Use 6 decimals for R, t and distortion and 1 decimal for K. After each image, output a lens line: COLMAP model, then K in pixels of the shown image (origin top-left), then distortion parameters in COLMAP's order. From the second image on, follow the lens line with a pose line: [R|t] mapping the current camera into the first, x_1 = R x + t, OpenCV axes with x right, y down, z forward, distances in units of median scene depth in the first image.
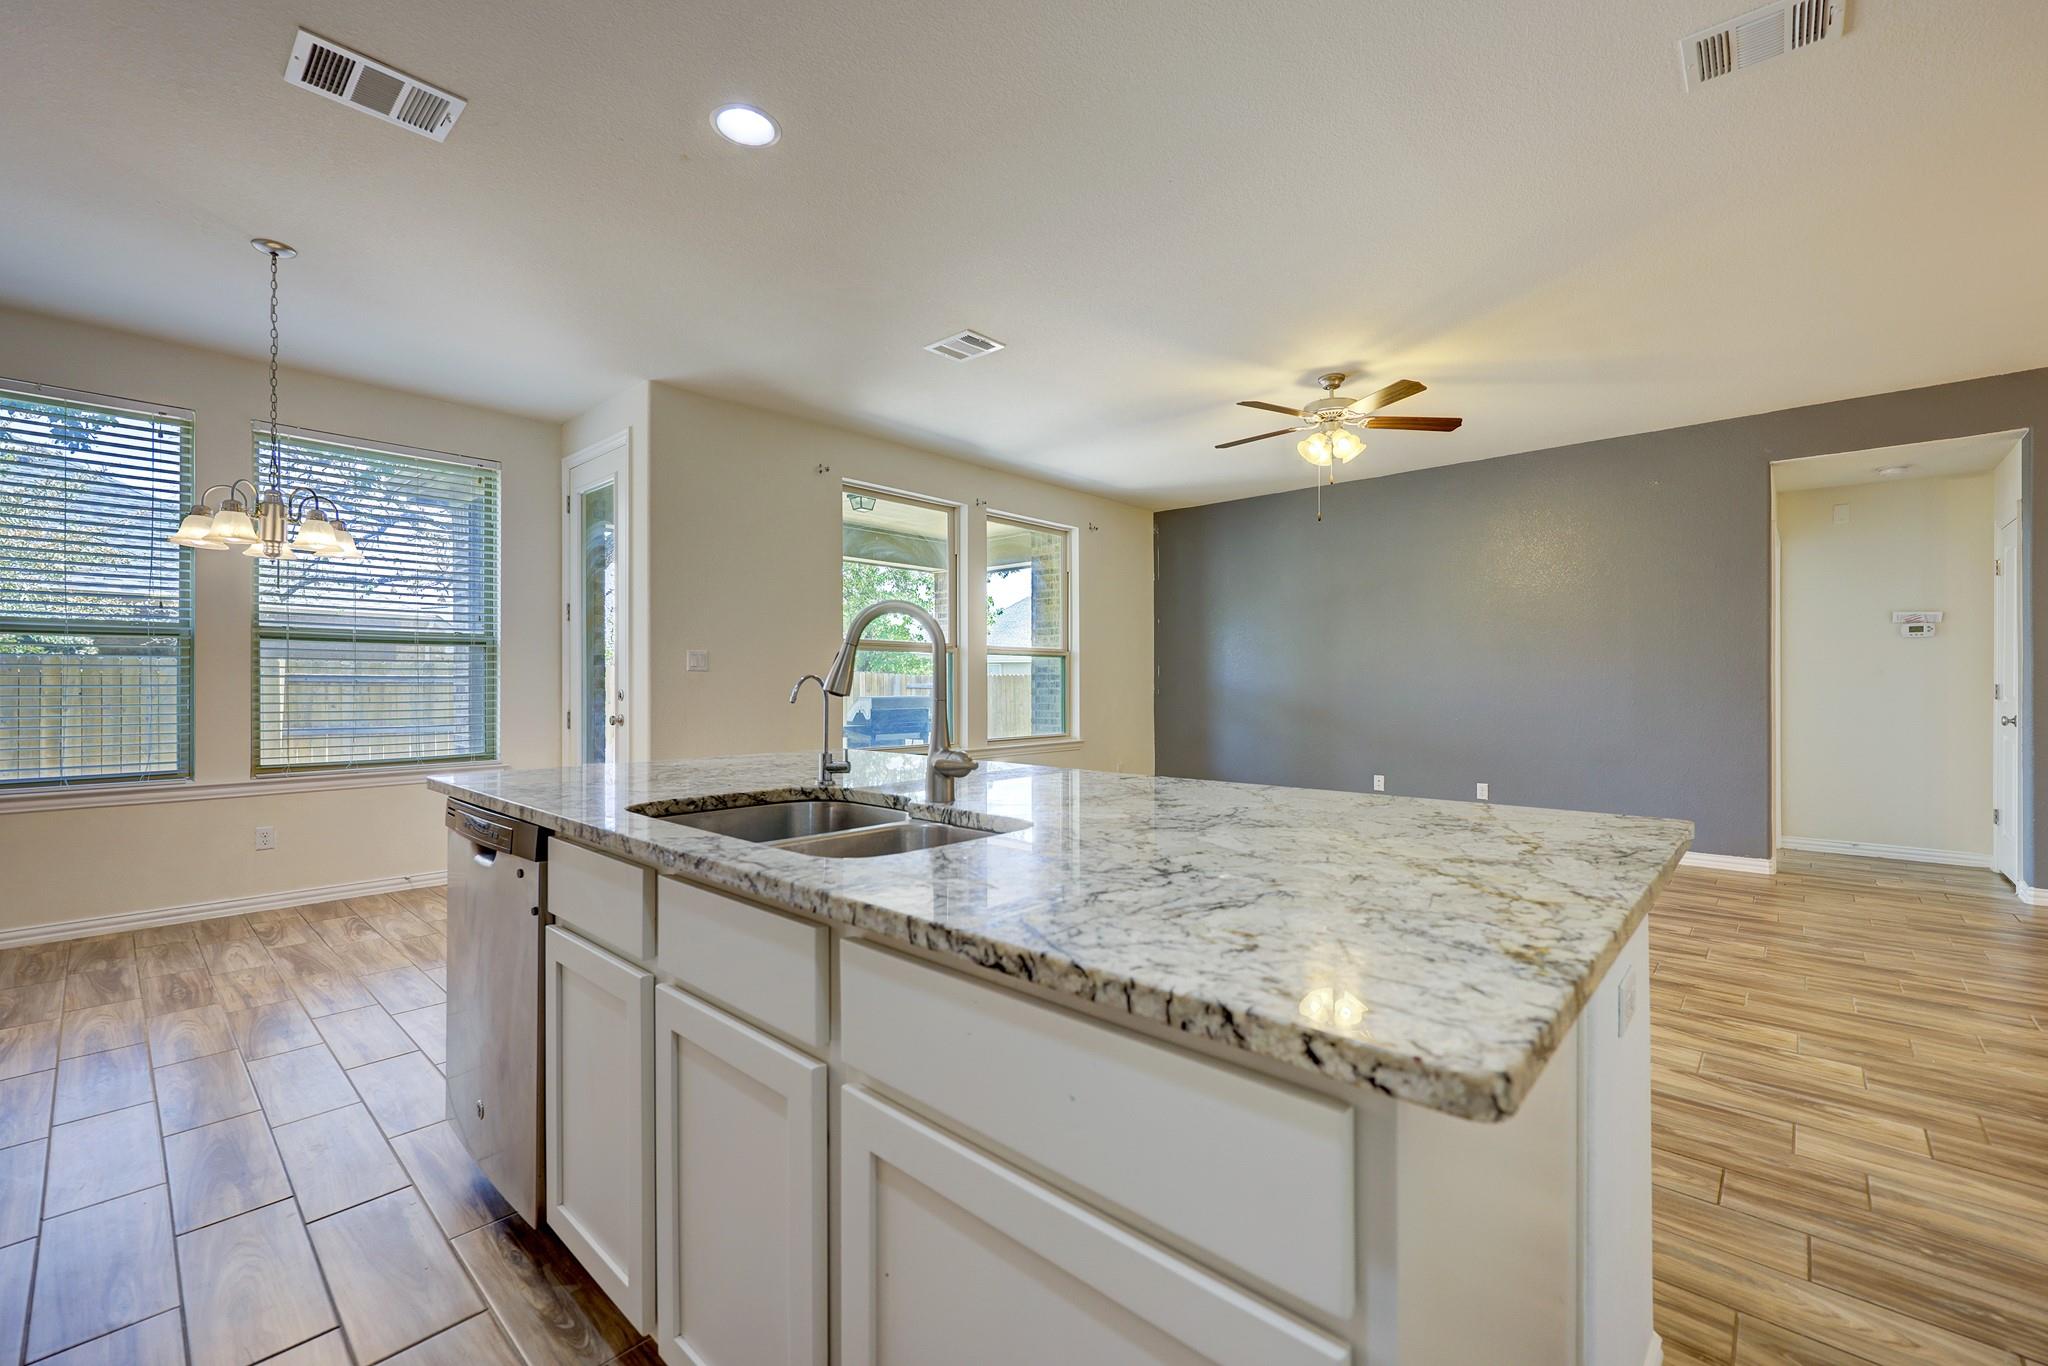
lens RADIAL K [[831.6, 0, 1038.3], [0, 831.6, 690.9], [0, 0, 1]] dist [0.001278, 0.000330]
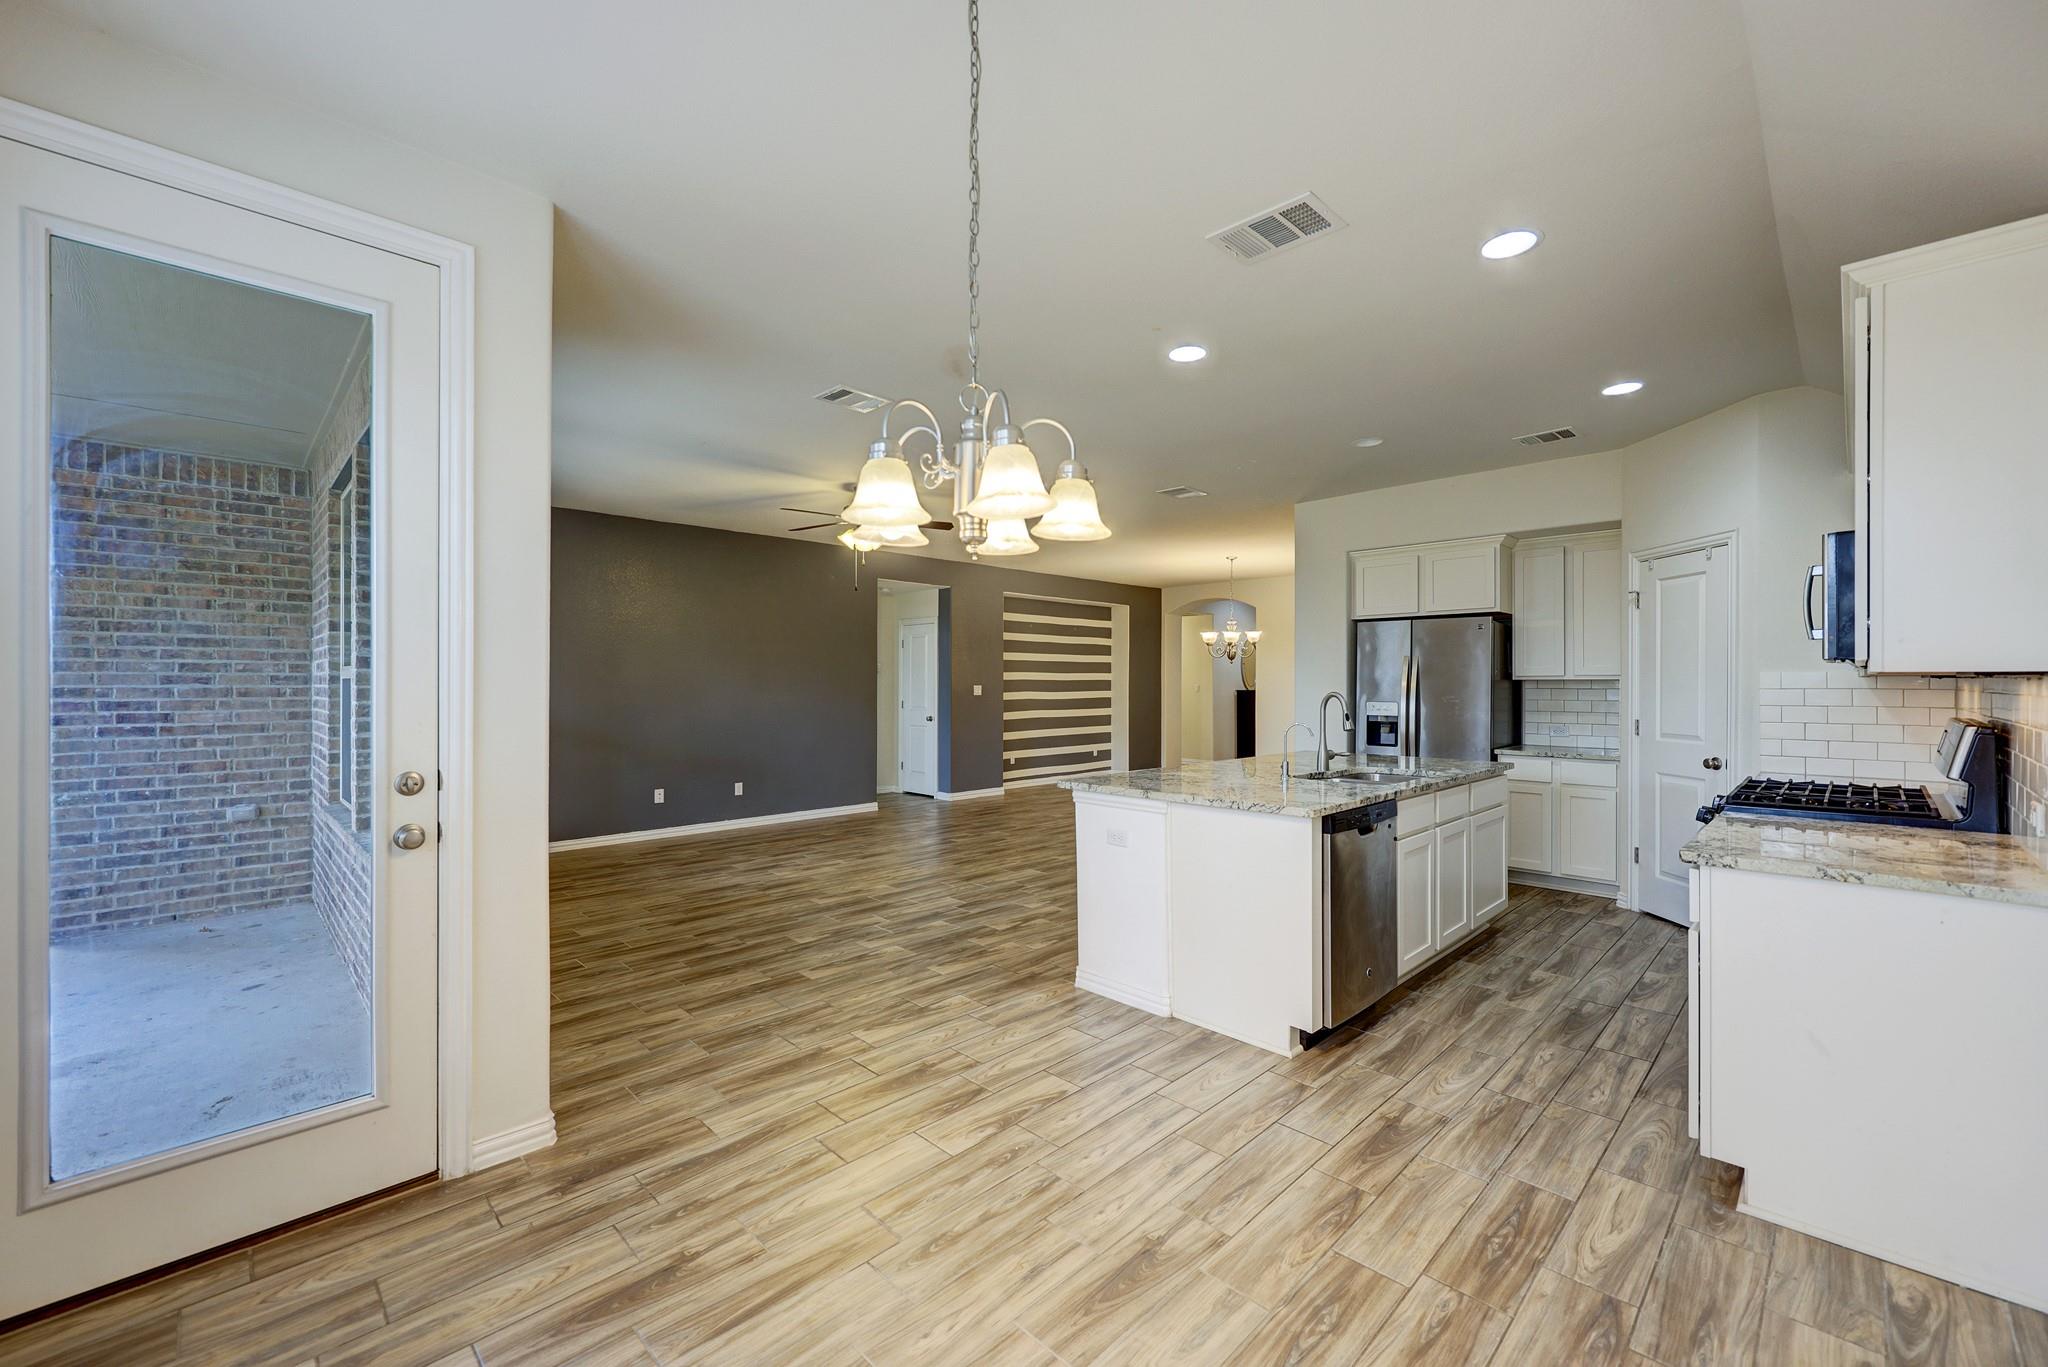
lens RADIAL K [[831.6, 0, 1009.9], [0, 831.6, 679.5], [0, 0, 1]] dist [0.001278, 0.000330]
pose [[0.077913, 0.002955, 0.996956, -1.625146], [0.006308, 0.999974, -0.003457, -0.084334], [-0.996940, 0.006558, 0.077892, 1.078761]]
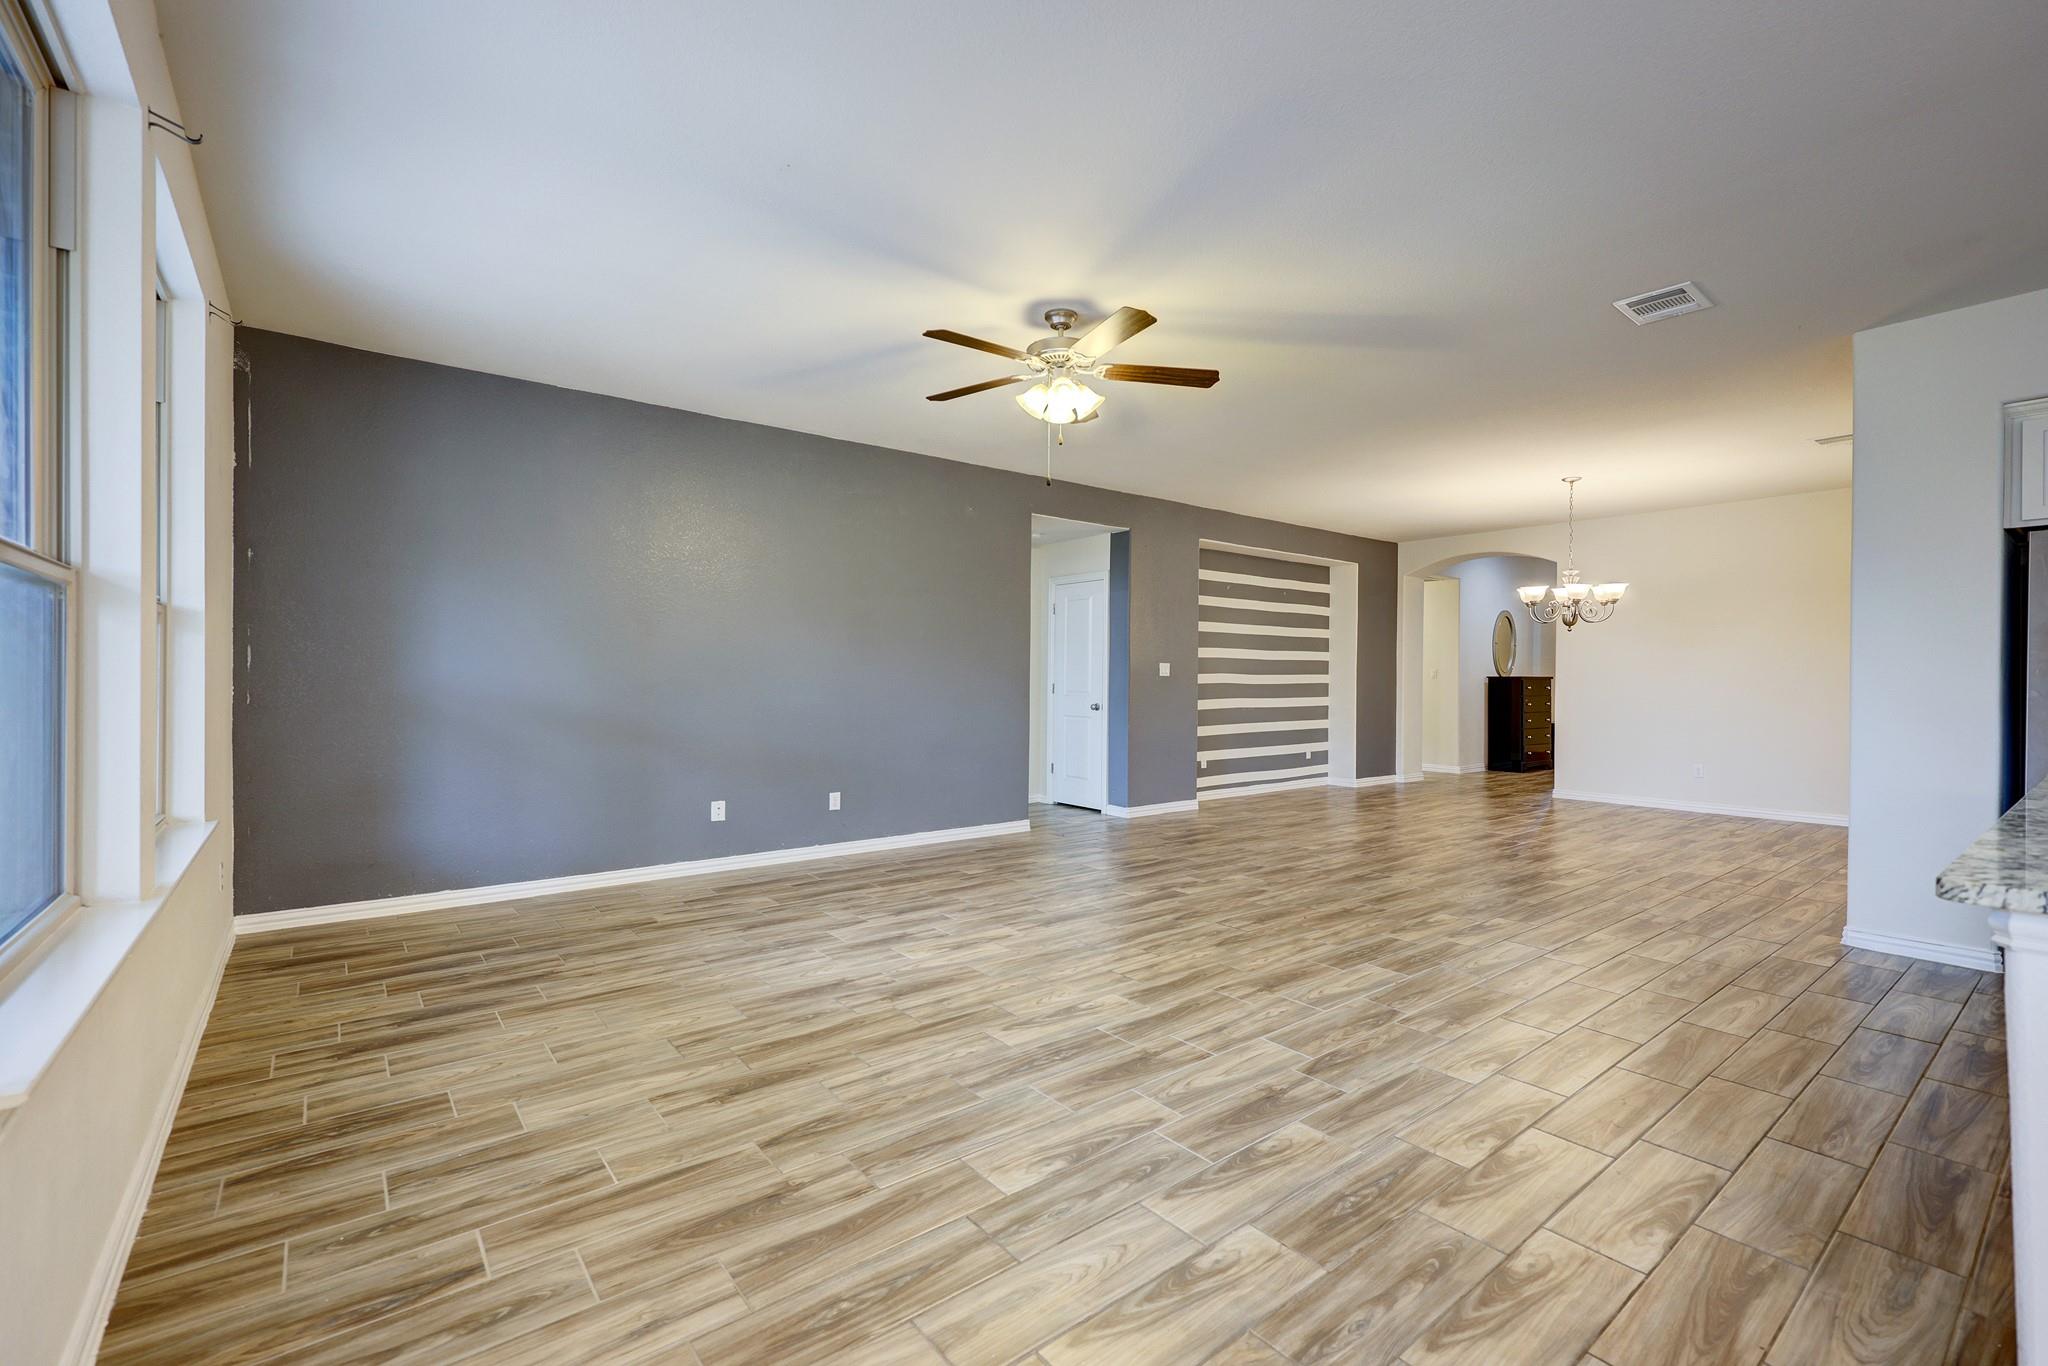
lens RADIAL K [[866.1, 0, 1010.0], [0, 866.1, 696.0], [0, 0, 1]] dist [-0.003903, -0.000426]
pose [[0.181246, -0.010339, 0.983383, -0.731573], [-0.001894, 0.999939, 0.010862, 0.010845], [-0.983436, -0.003832, 0.181216, 1.481847]]
